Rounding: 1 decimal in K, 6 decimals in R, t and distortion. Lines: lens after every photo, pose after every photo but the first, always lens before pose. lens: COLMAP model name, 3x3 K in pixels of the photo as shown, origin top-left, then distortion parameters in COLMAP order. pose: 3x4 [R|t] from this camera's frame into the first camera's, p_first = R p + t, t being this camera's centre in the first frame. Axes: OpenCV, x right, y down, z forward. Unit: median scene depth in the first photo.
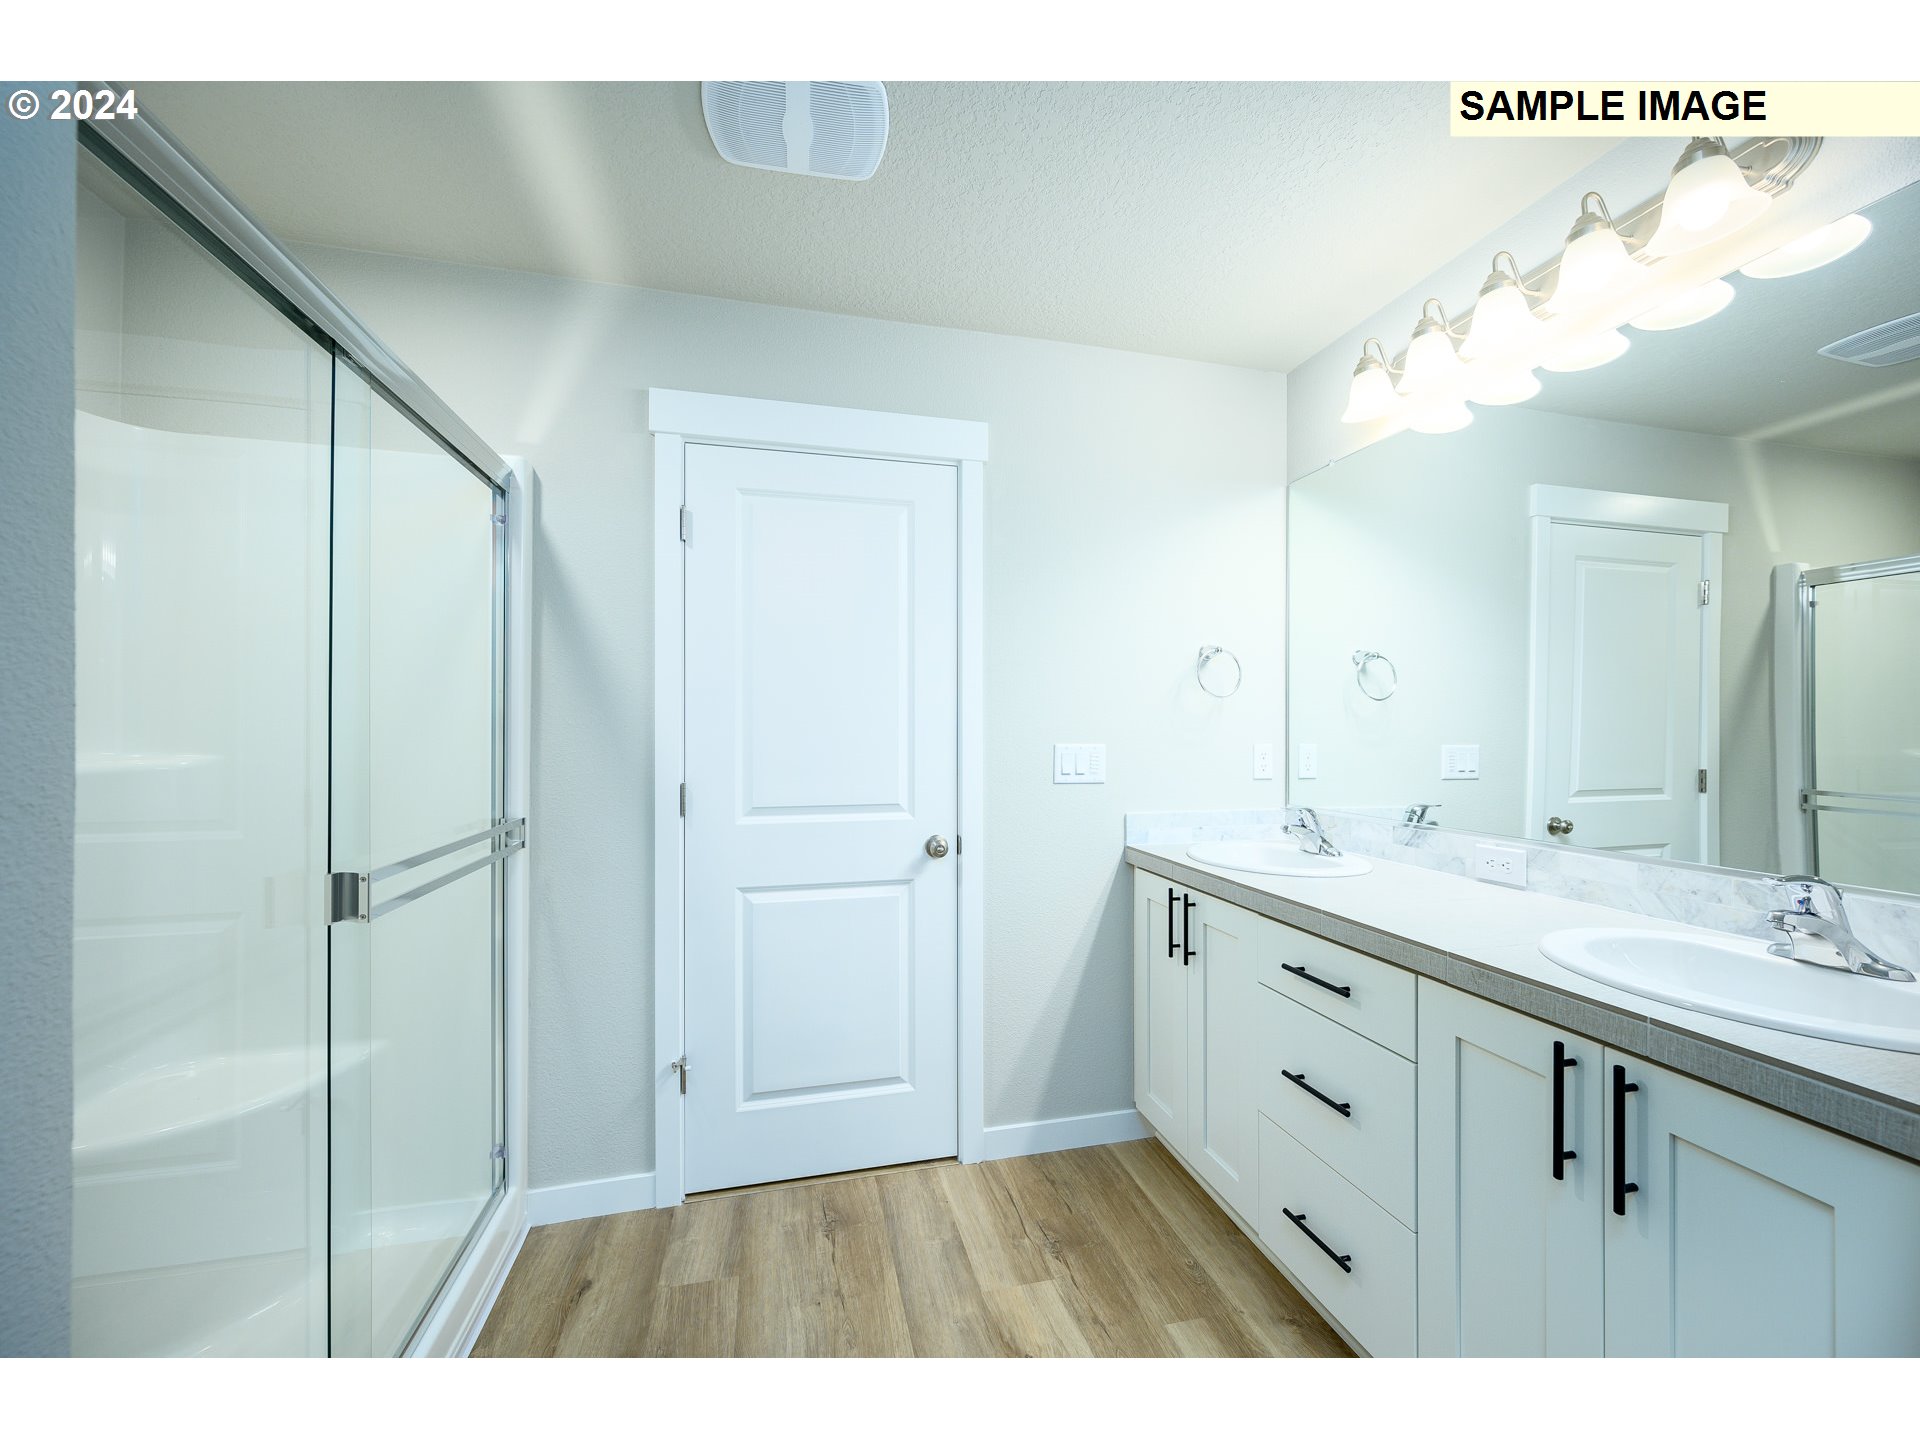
lens RADIAL K [[763.3, 0, 967.2], [0, 763.3, 729.9], [0, 0, 1]] dist [-0.001734, -0.000241]
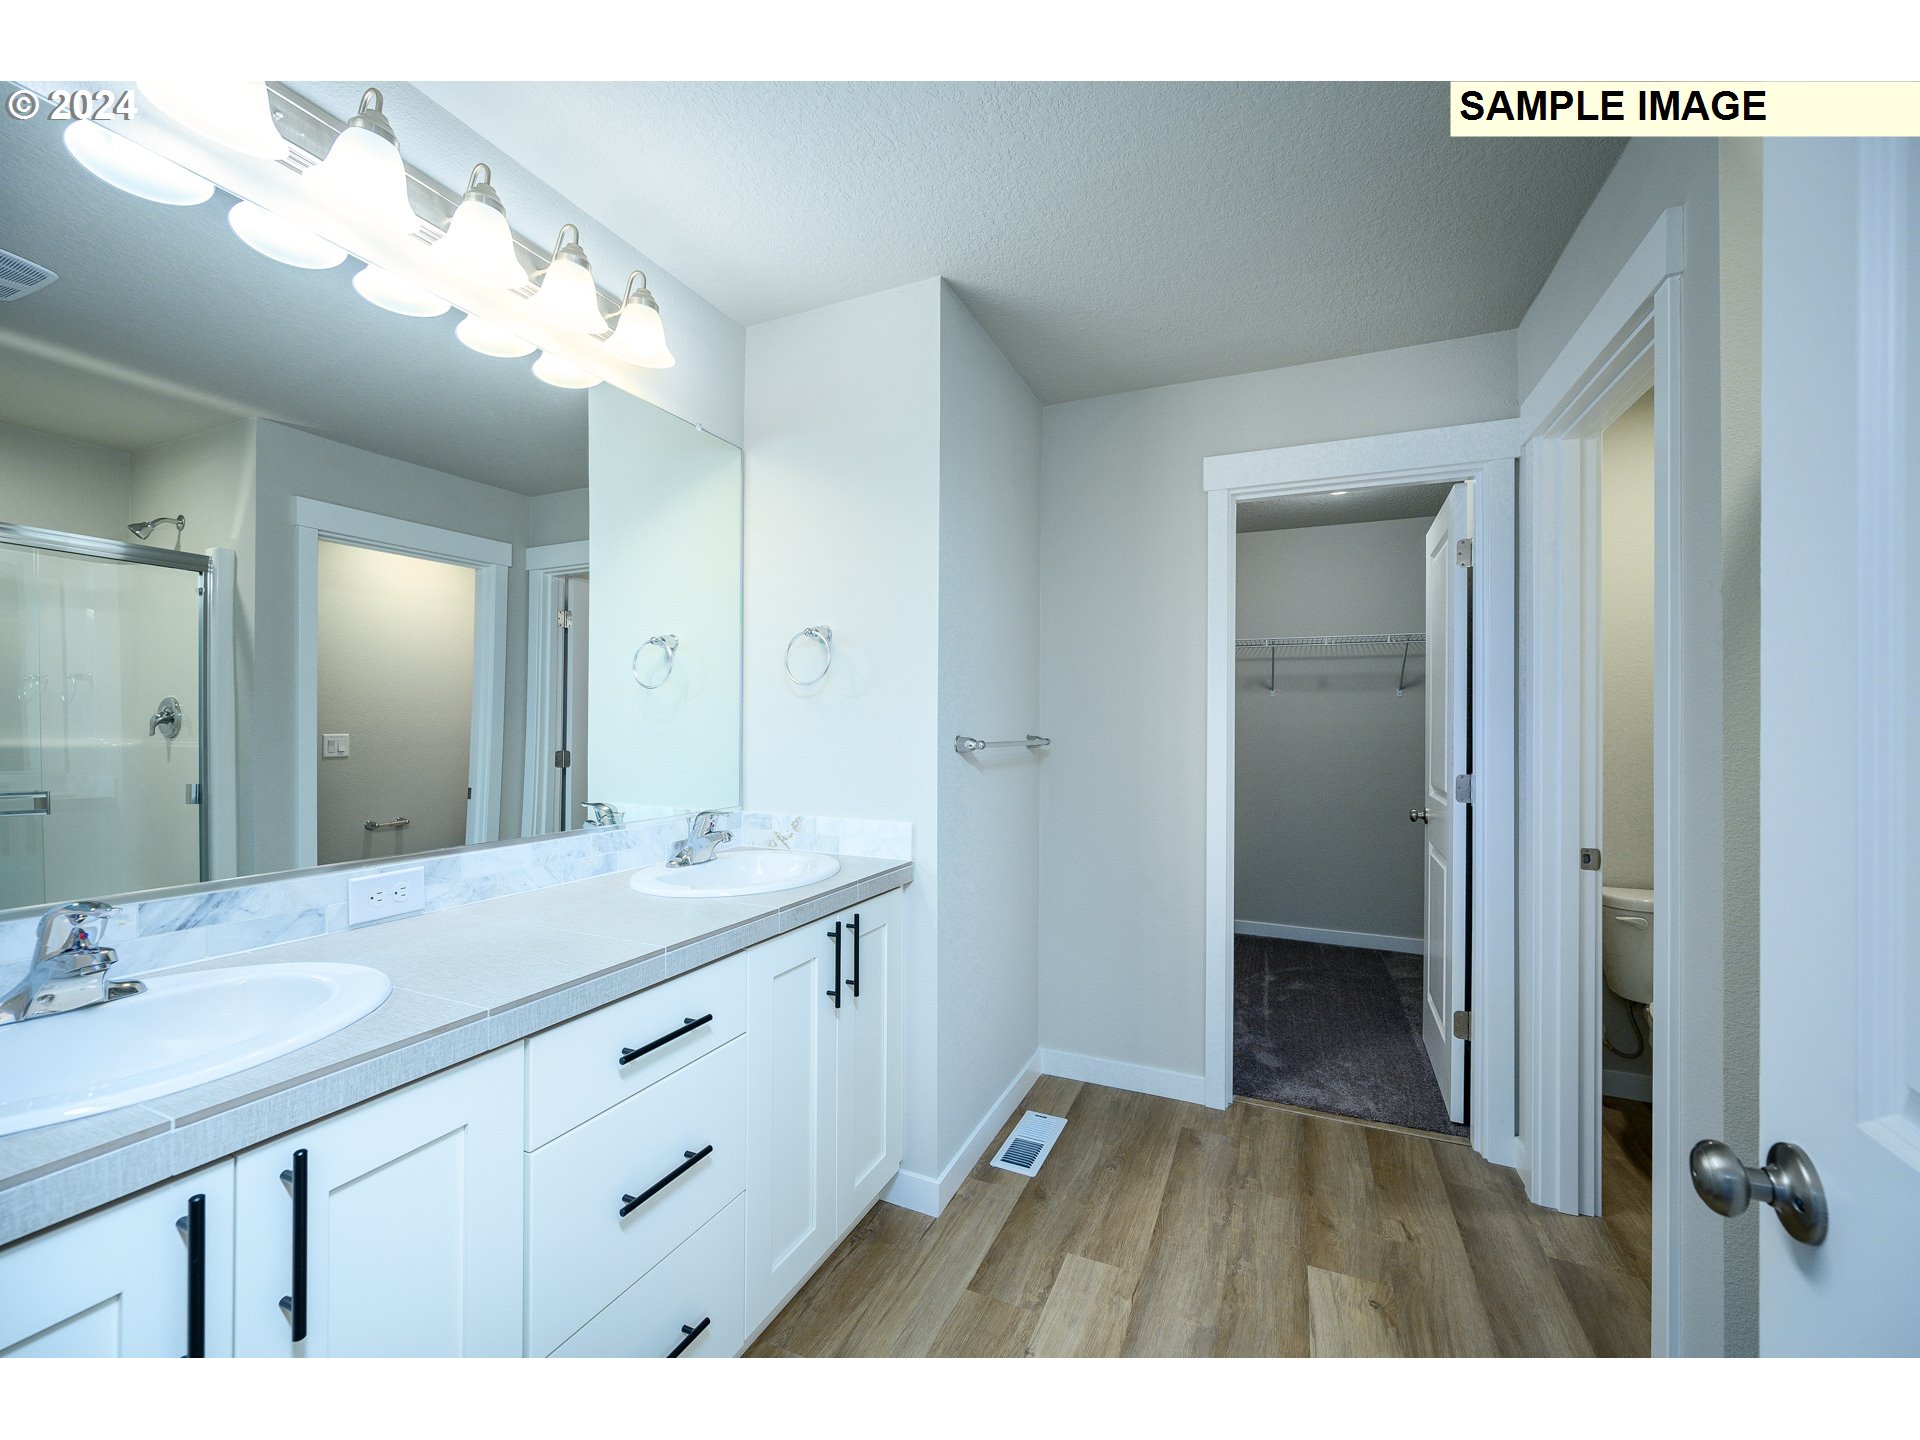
lens RADIAL K [[763.3, 0, 967.2], [0, 763.3, 729.9], [0, 0, 1]] dist [-0.001734, -0.000241]
pose [[-0.797520, -0.011349, 0.603186, -0.275564], [-0.009865, 0.999935, 0.005771, -0.000952], [-0.603212, -0.001348, -0.797580, 1.487913]]
